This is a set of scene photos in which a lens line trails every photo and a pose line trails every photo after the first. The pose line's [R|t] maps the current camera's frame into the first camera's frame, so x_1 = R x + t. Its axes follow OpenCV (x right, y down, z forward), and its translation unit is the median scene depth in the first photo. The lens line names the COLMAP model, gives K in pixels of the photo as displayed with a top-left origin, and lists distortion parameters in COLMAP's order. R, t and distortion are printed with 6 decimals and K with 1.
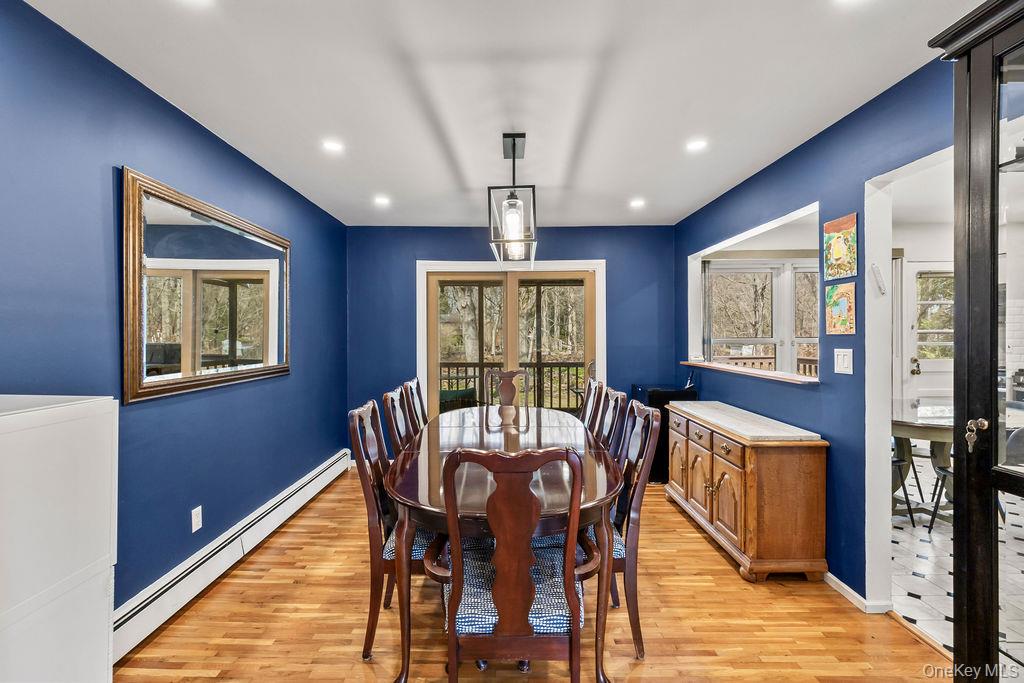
lens RADIAL K [[471.6, 0, 508.9], [0, 471.6, 336.8], [0, 0, 1]] dist [0.000091, -0.000958]
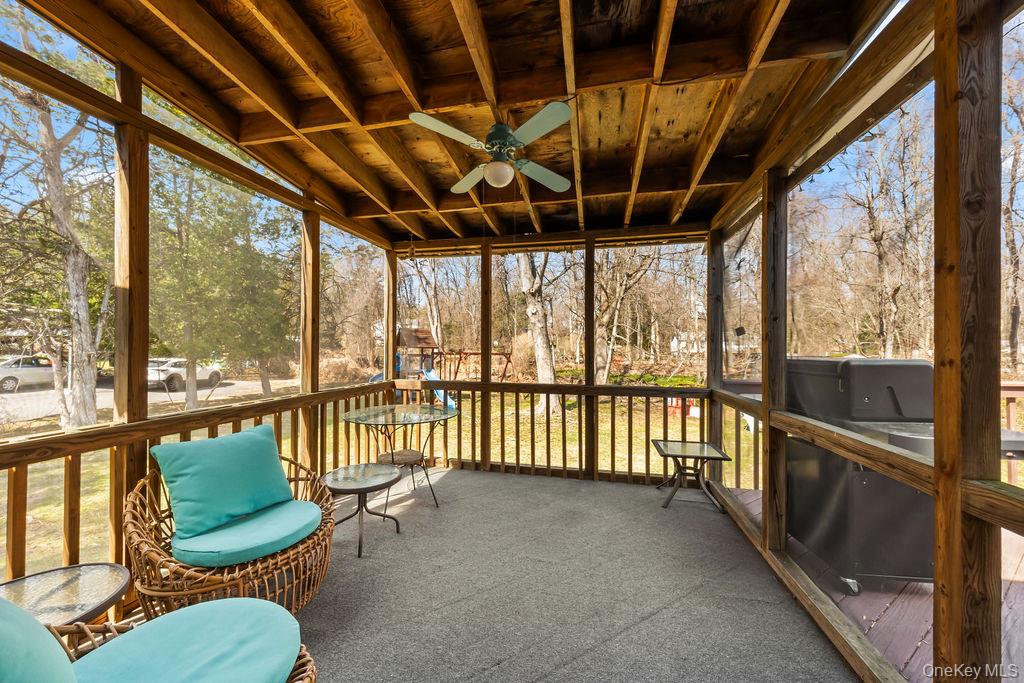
lens RADIAL K [[379.1, 0, 513.4], [0, 379.1, 344.4], [0, 0, 1]] dist [-0.001011, -0.000824]
pose [[0.974997, 0.003934, -0.222185, 0.247238], [-0.005621, 0.999960, -0.006959, 0.039328], [0.222149, 0.008034, 0.974980, 1.848062]]
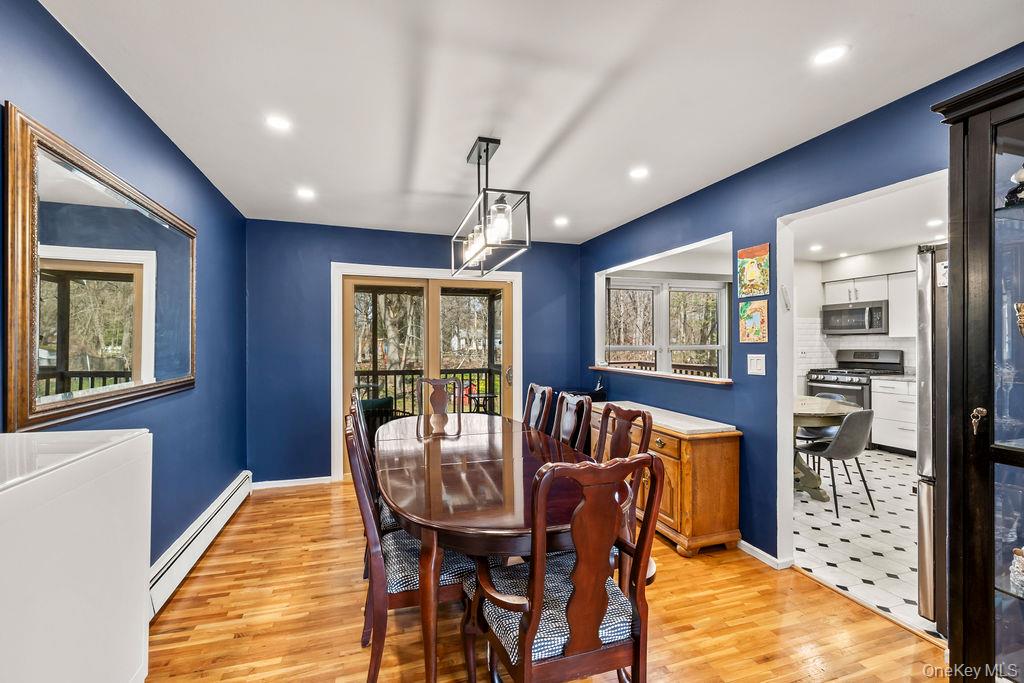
lens RADIAL K [[444.1, 0, 512.6], [0, 444.1, 343.7], [0, 0, 1]] dist [-0.001904, -0.000496]
pose [[0.951662, 0.003041, 0.307133, -0.224838], [-0.002109, 0.999992, -0.003365, 0.003006], [-0.307141, 0.002554, 0.951661, 0.098528]]
